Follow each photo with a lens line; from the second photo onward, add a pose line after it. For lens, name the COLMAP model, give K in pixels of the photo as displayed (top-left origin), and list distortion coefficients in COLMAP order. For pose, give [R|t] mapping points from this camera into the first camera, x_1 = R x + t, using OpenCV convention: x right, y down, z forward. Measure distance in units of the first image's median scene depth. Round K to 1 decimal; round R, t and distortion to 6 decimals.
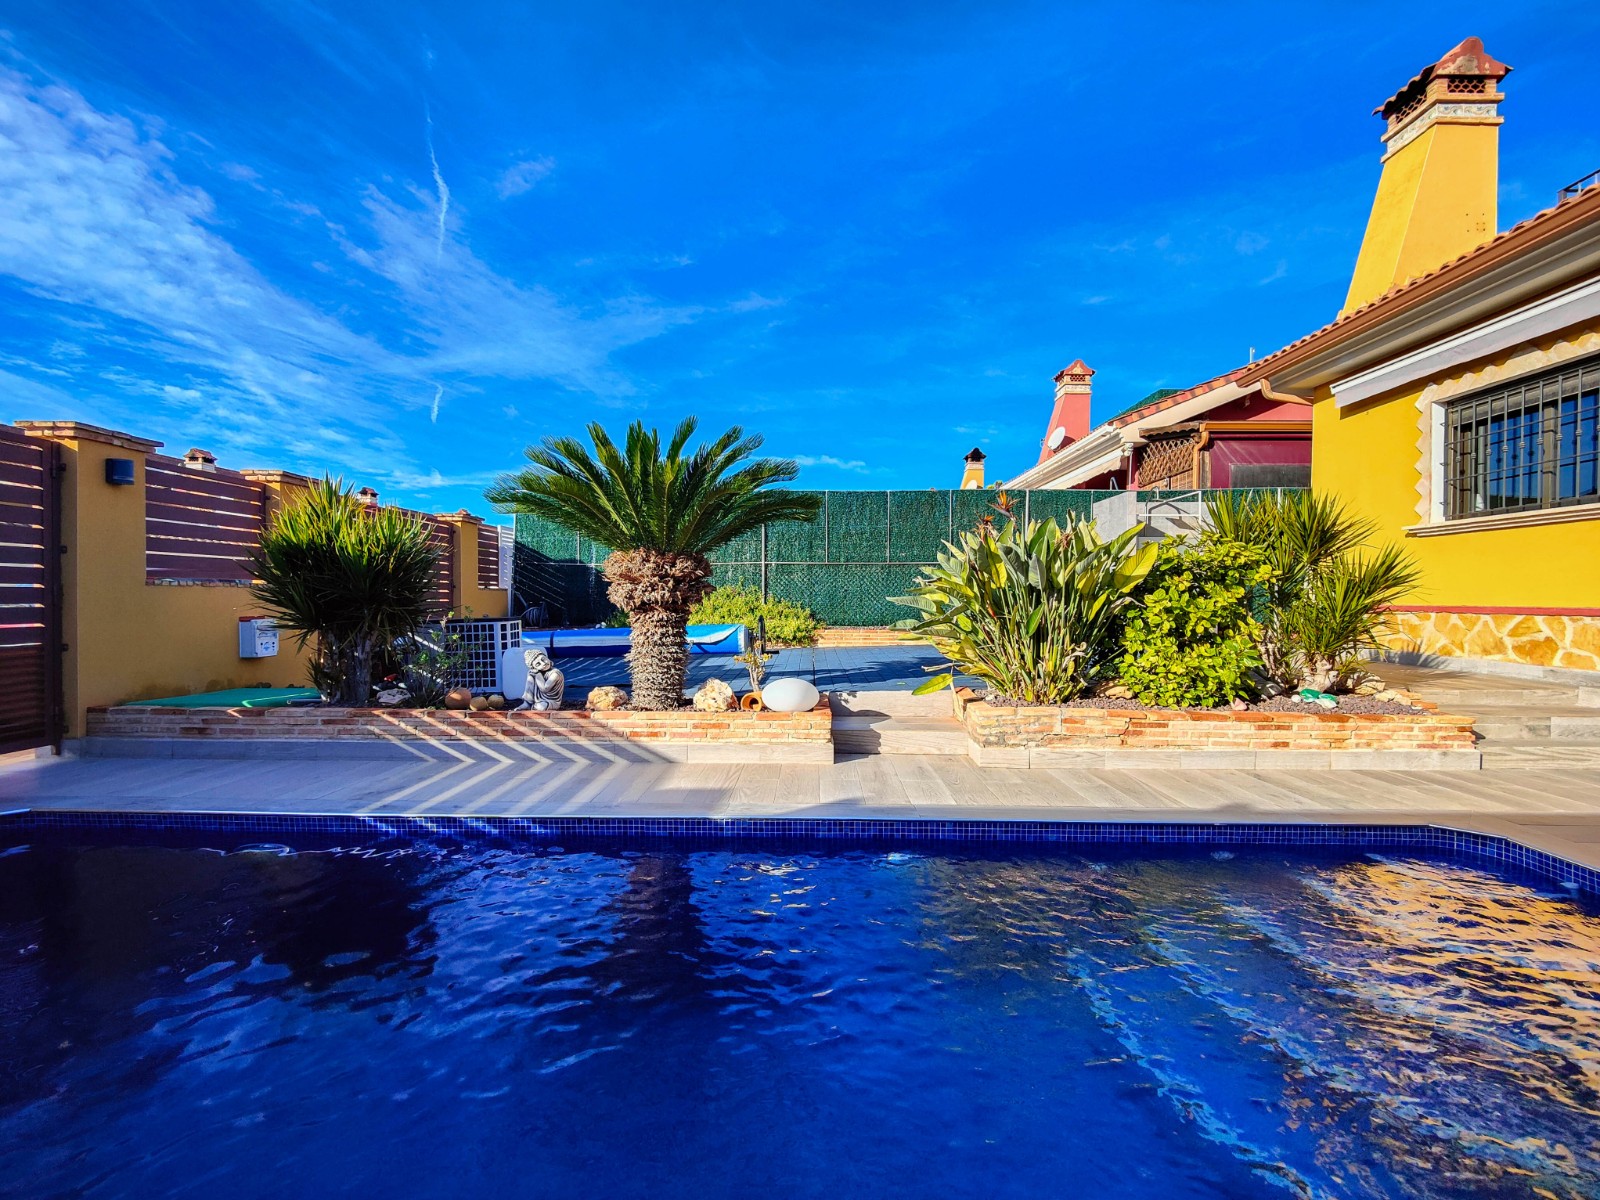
lens RADIAL K [[688.6, 0, 800.0], [0, 688.6, 600.0], [0, 0, 1]] dist [0.005359, -0.008251]
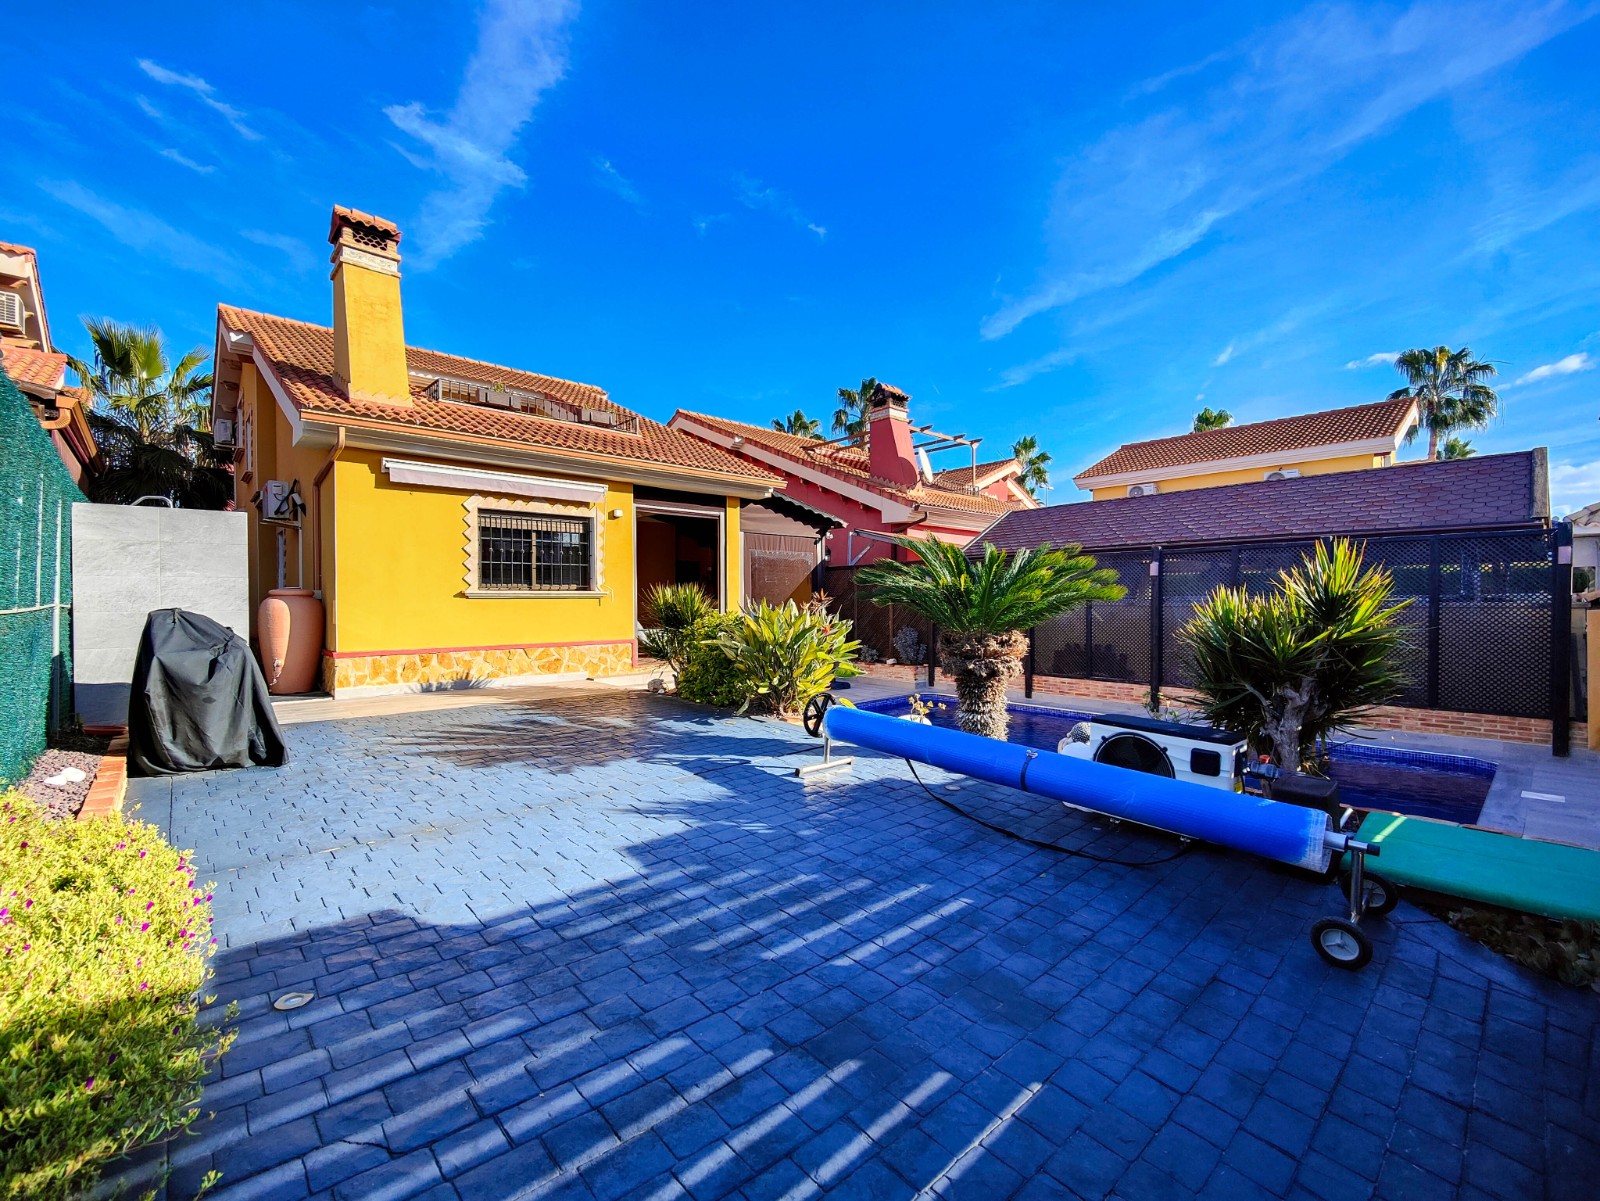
lens RADIAL K [[689.1, 0, 802.9], [0, 689.1, 605.6], [0, 0, 1]] dist [0.026088, -0.018476]
pose [[-0.688419, -0.005072, 0.725296, -0.625416], [0.005455, 0.999911, 0.012171, -0.090739], [-0.725293, 0.012335, -0.688330, 1.494208]]
